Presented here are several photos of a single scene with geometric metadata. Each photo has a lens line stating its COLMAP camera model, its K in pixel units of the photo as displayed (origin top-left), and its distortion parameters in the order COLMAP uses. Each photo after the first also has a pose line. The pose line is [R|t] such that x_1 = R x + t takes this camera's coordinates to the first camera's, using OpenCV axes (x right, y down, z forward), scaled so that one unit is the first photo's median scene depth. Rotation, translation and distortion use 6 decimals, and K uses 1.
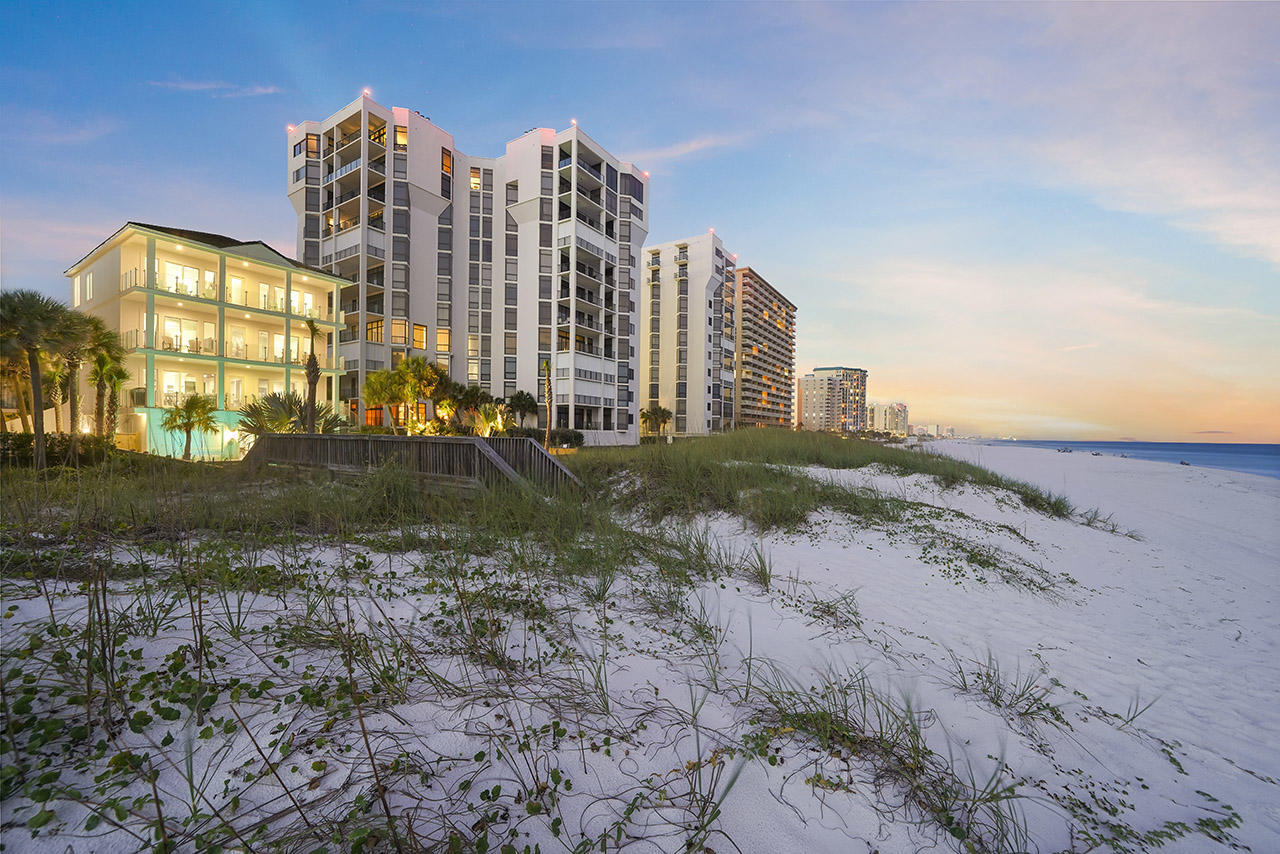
lens RADIAL K [[492.2, 0, 635.1], [0, 492.2, 435.2], [0, 0, 1]] dist [0.003098, 0.000173]
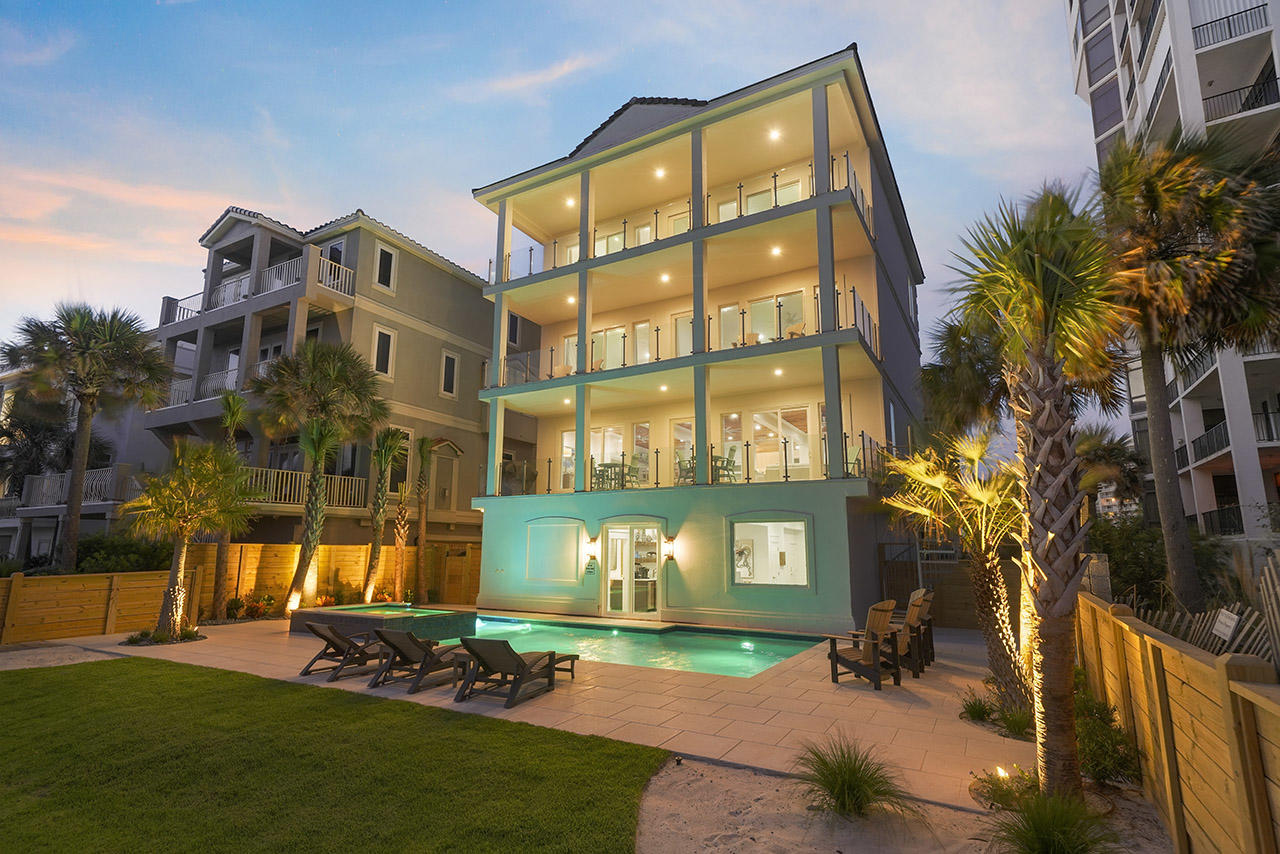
lens RADIAL K [[631.6, 0, 632.0], [0, 631.6, 436.0], [0, 0, 1]] dist [0.019510, -0.000534]
pose [[0.047176, -0.195097, -0.979649, -0.142833], [-0.013967, 0.980516, -0.195942, 0.005090], [0.998789, 0.022926, 0.043532, 0.522120]]
